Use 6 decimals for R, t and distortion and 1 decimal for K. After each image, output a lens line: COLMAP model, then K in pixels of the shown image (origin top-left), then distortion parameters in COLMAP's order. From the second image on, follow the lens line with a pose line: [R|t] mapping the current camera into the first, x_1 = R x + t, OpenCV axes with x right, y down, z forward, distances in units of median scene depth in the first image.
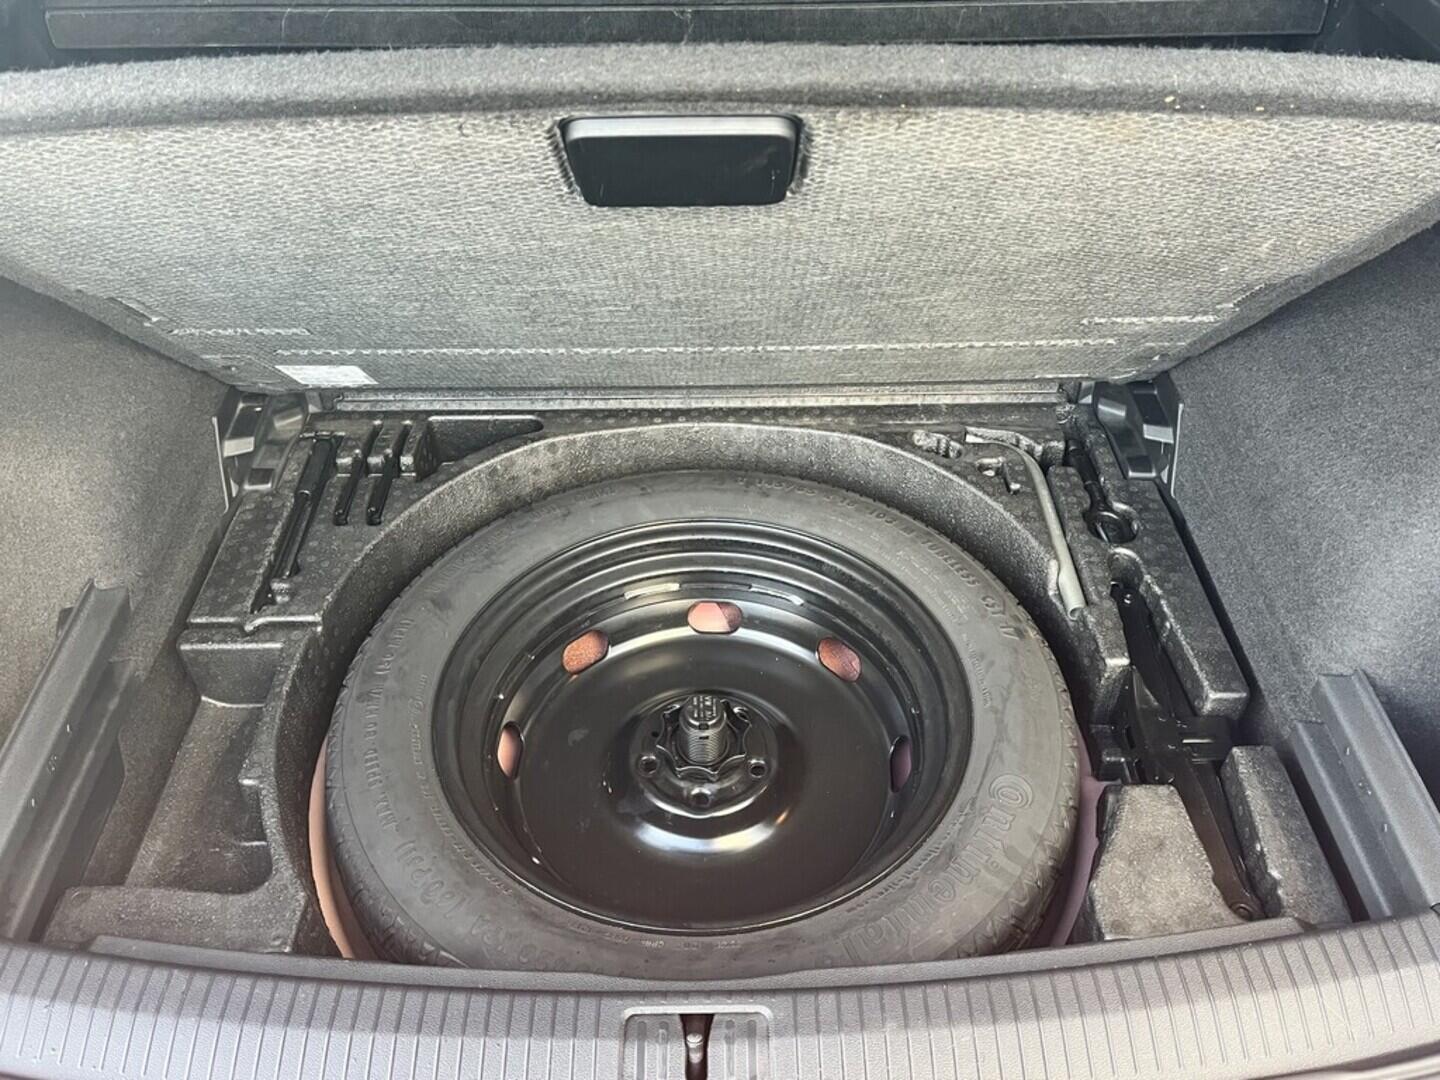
lens RADIAL K [[1100.6, 0, 720.0], [0, 1100.6, 540.0], [0, 0, 1]] dist [0.006476, 0.002321]
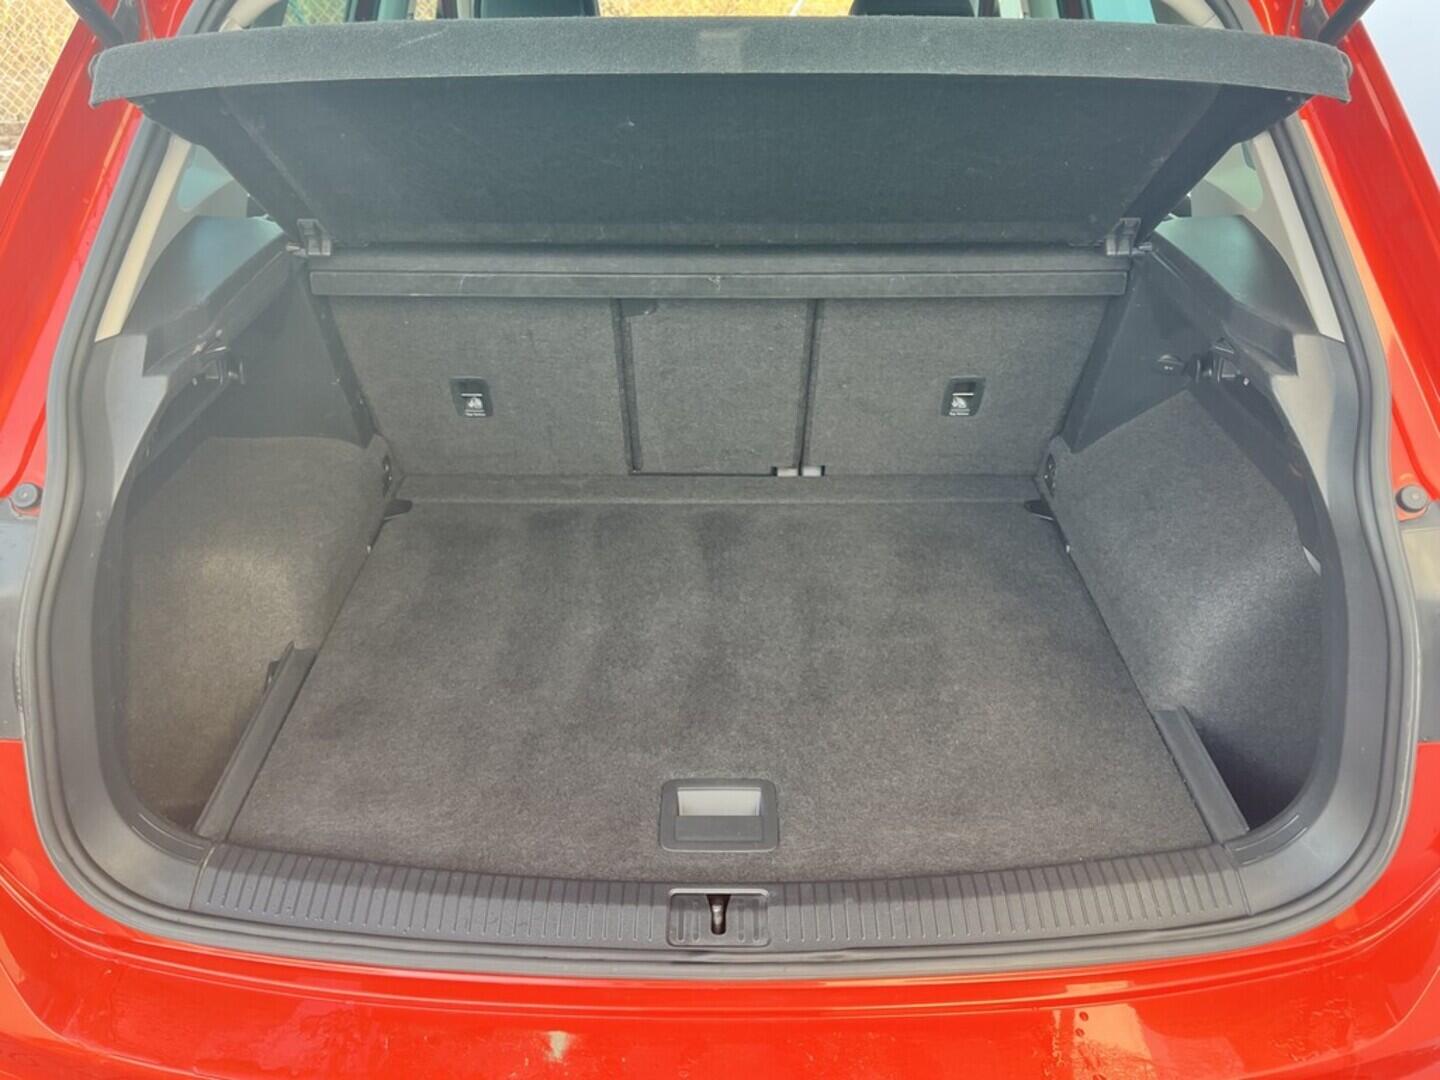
lens RADIAL K [[1100.6, 0, 720.0], [0, 1100.6, 540.0], [0, 0, 1]] dist [0.006476, 0.002321]
pose [[0.999912, 0.012070, -0.005469, -0.017026], [-0.012992, 0.974208, -0.225279, 0.299141], [0.002609, 0.225330, 0.974279, -0.560296]]
